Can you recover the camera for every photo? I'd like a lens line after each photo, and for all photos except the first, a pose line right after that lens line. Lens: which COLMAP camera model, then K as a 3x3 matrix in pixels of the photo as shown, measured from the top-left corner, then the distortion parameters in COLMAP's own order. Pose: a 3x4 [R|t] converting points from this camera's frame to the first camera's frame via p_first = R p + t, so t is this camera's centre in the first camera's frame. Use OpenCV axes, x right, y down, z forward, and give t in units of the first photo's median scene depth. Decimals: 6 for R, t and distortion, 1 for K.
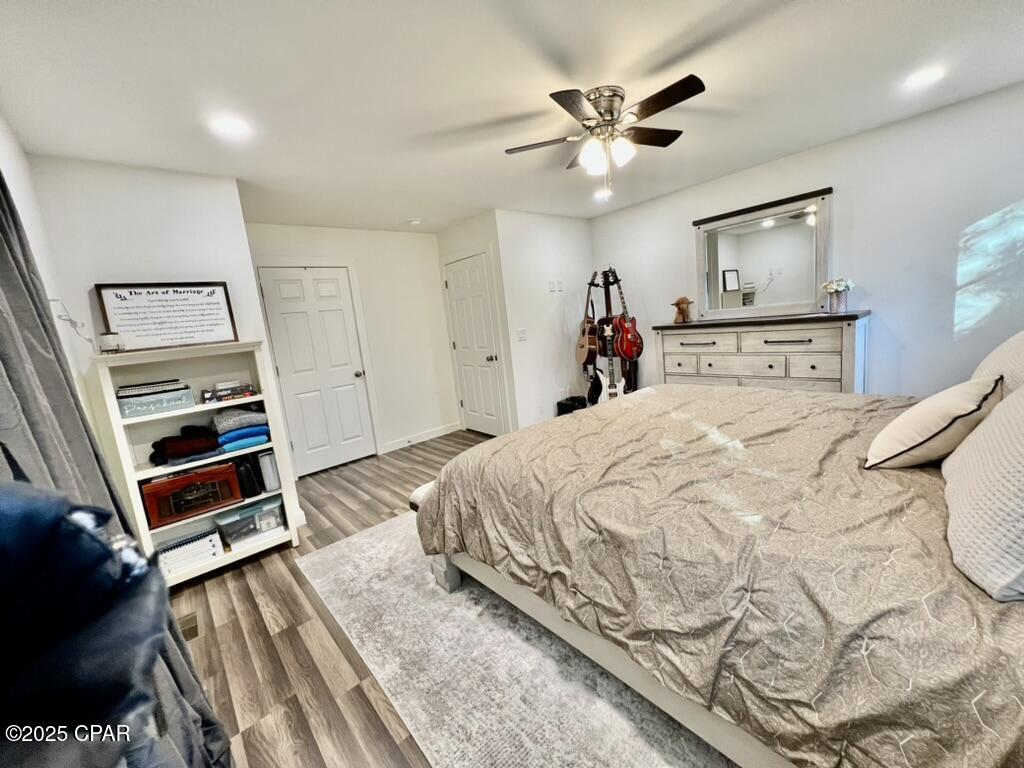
lens RADIAL K [[409.9, 0, 511.3], [0, 409.9, 379.7], [0, 0, 1]] dist [0.000544, 0.000376]
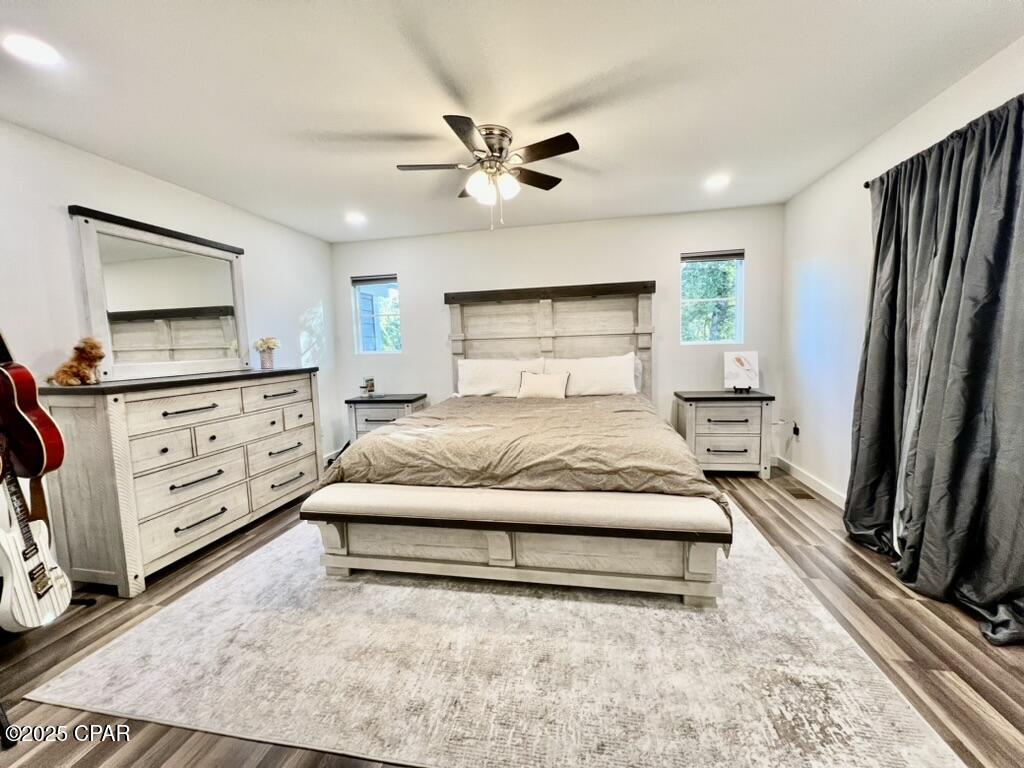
lens RADIAL K [[409.9, 0, 511.3], [0, 409.9, 379.7], [0, 0, 1]] dist [0.000544, 0.000376]
pose [[-0.606121, 0.052964, 0.793607, -0.466789], [0.212234, 0.972373, 0.097199, -0.116260], [-0.766534, 0.227345, -0.600617, 1.283964]]
